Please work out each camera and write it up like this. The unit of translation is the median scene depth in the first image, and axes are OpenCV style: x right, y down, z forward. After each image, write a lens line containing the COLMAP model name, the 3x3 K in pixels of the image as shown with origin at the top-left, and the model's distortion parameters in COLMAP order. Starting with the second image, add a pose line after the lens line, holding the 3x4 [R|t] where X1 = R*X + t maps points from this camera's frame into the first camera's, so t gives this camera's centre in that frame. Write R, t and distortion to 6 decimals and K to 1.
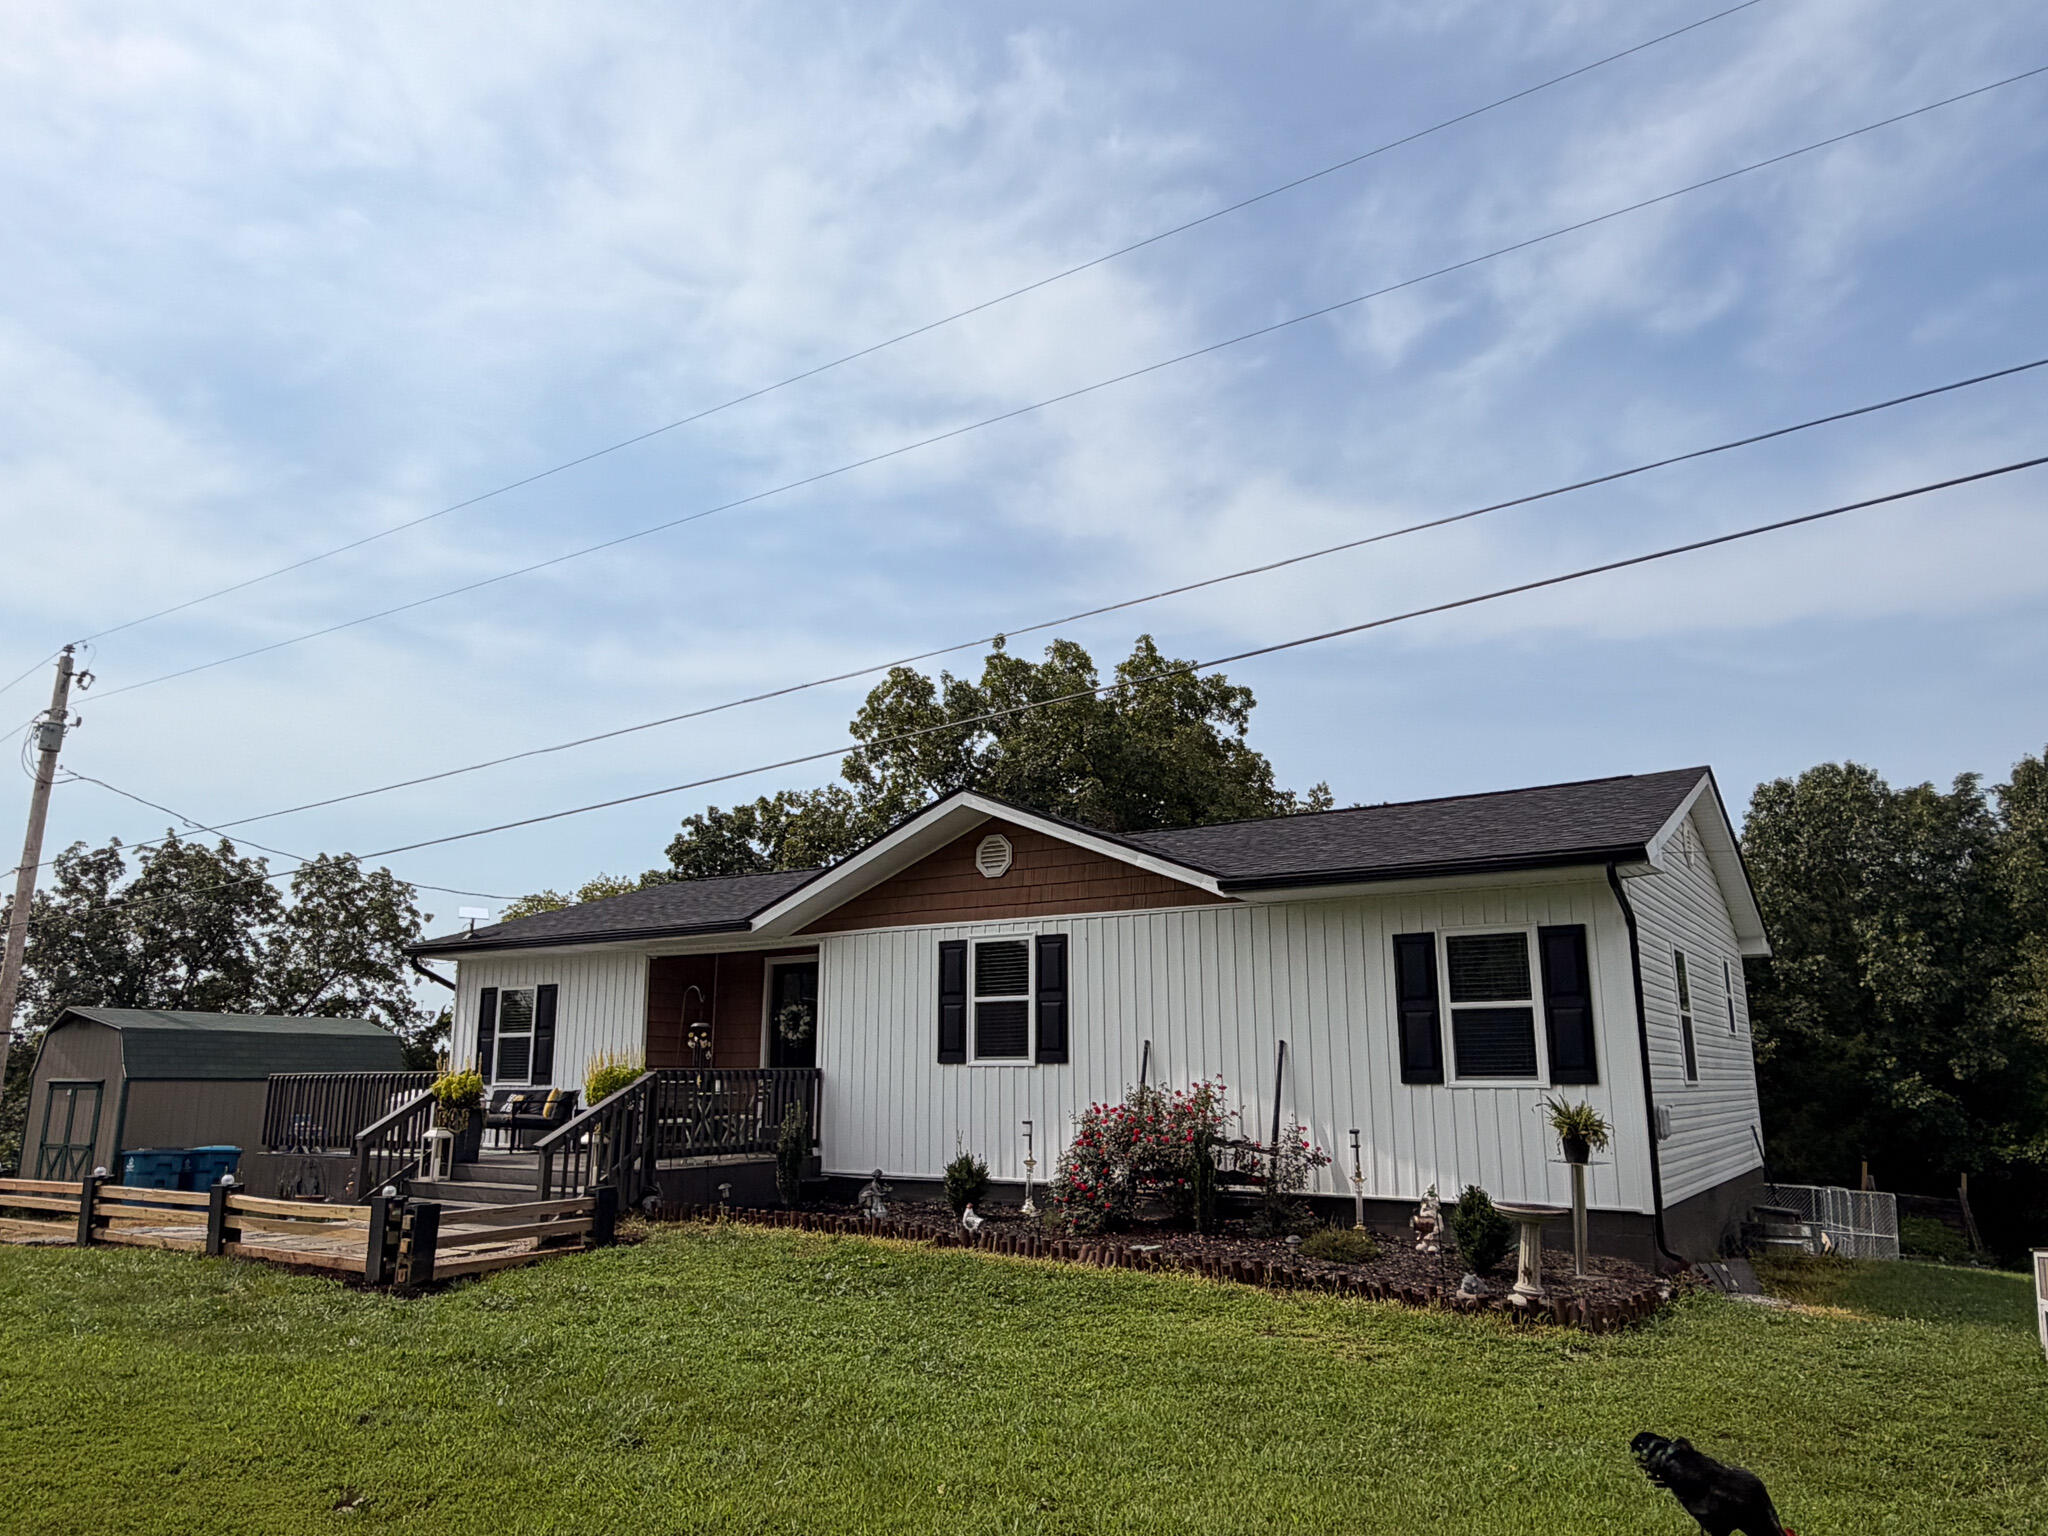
lens RADIAL K [[1431.2, 0, 988.7], [0, 1431.2, 774.7], [0, 0, 1]] dist [0.006851, 0.002396]
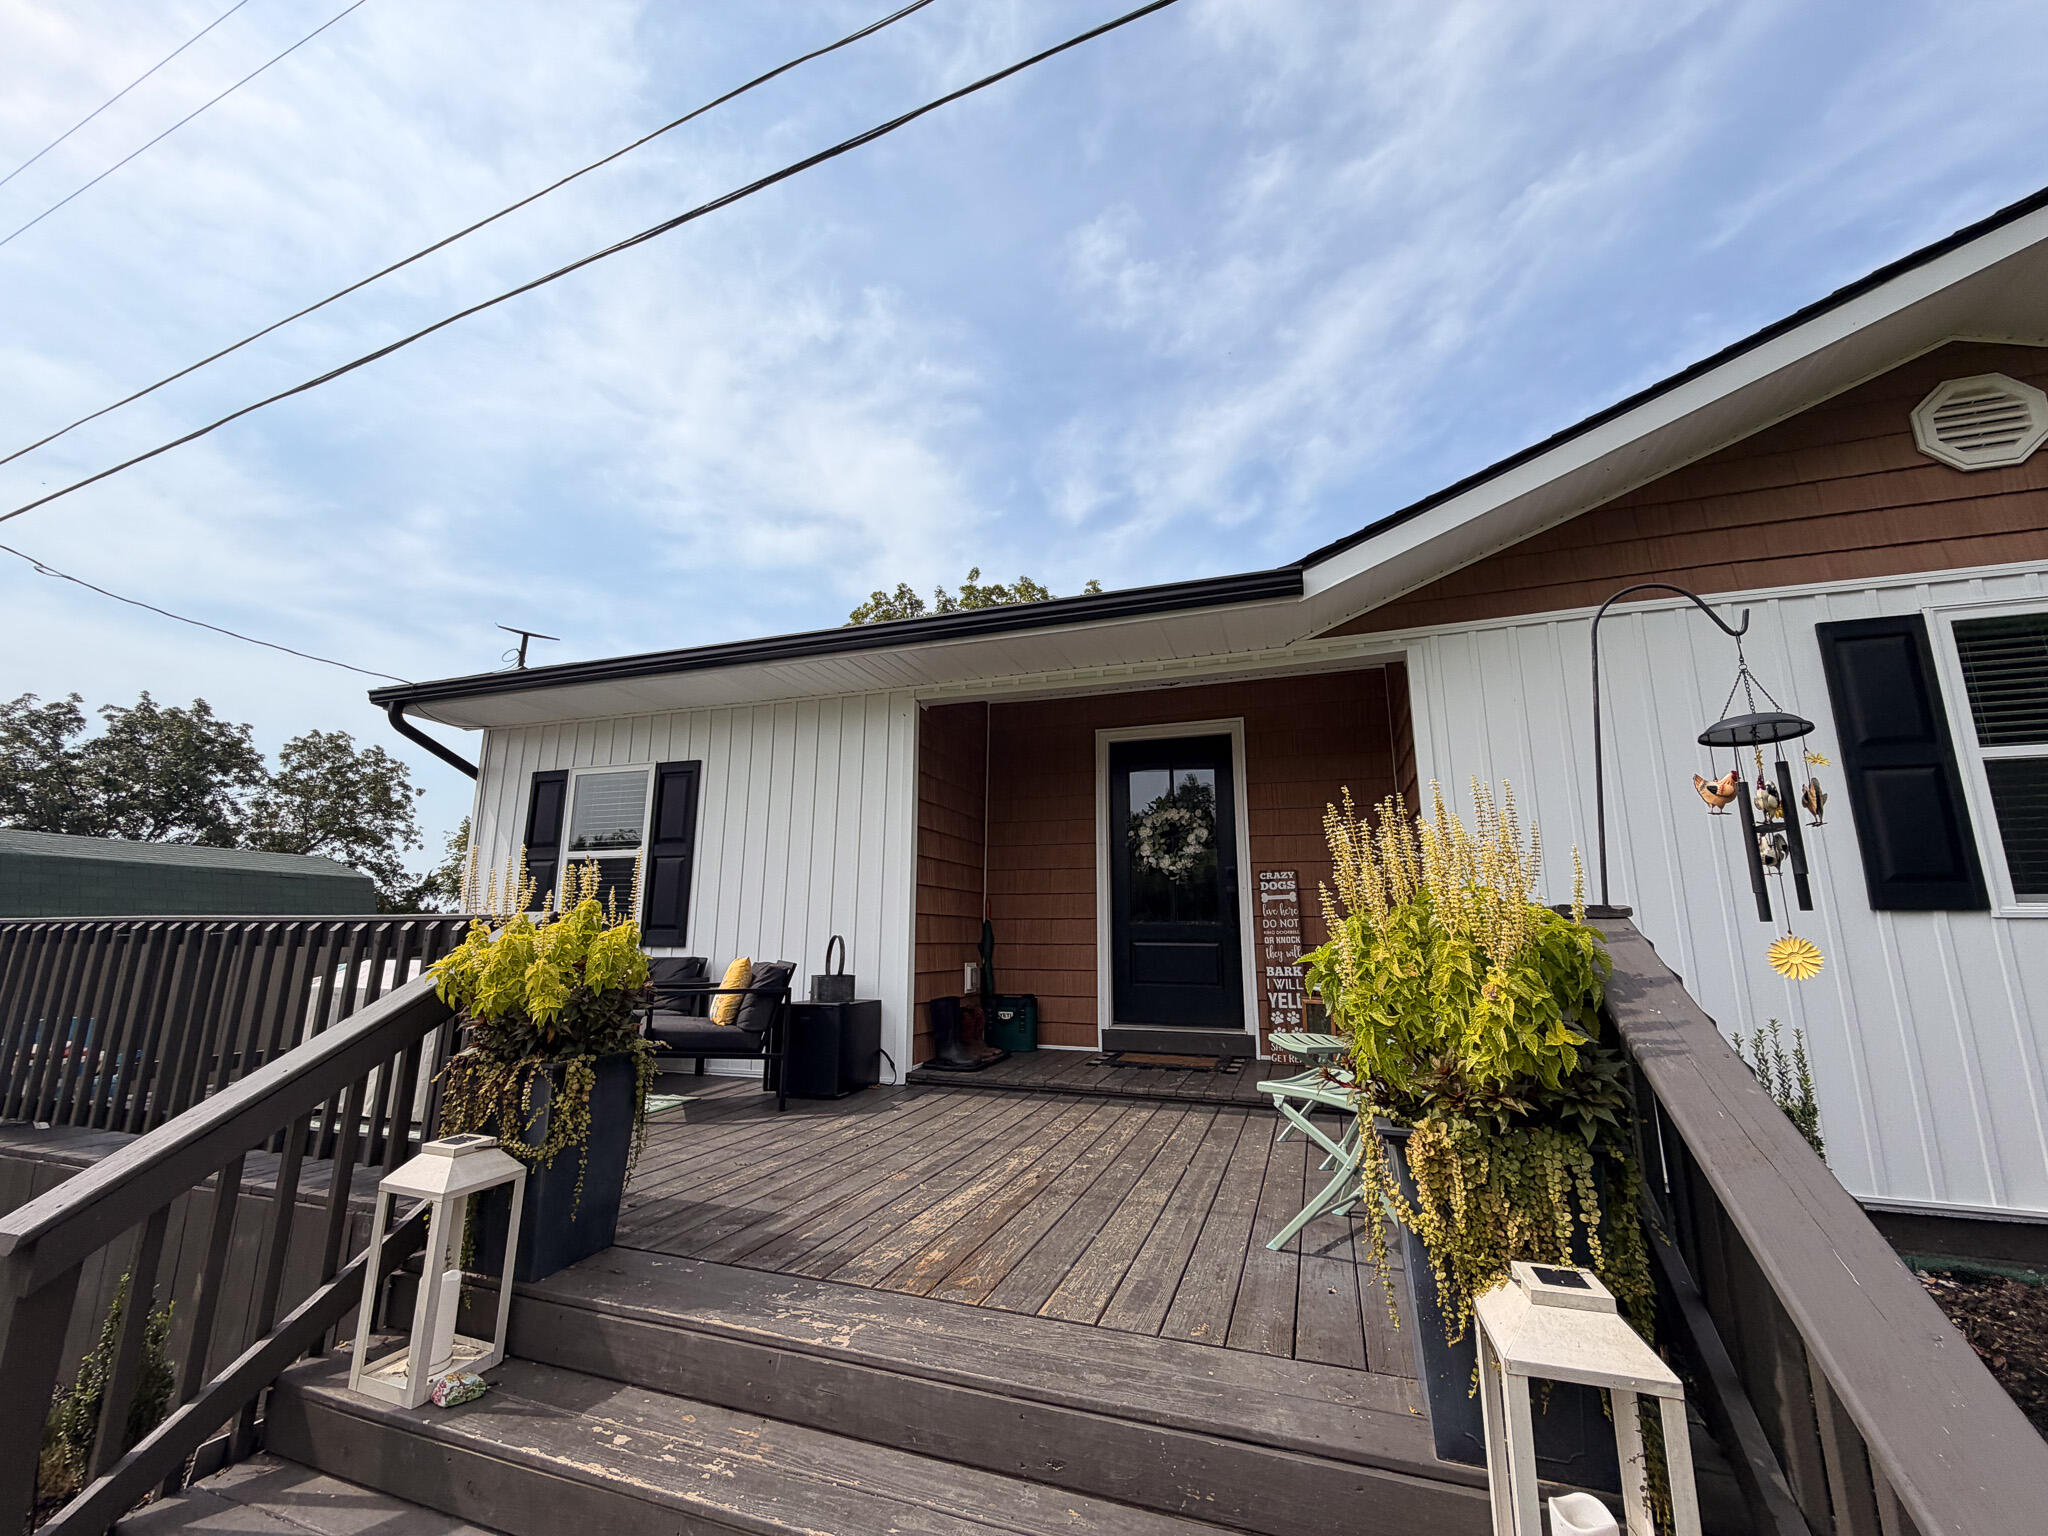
lens RADIAL K [[818.3, 0, 1019.7], [0, 818.3, 770.5], [0, 0, 1]] dist [-0.002138, -0.000055]
pose [[0.965061, 0.056566, 0.255848, -0.093213], [-0.059778, 0.998200, 0.004791, 0.049896], [-0.255117, -0.019918, 0.966705, 0.237319]]
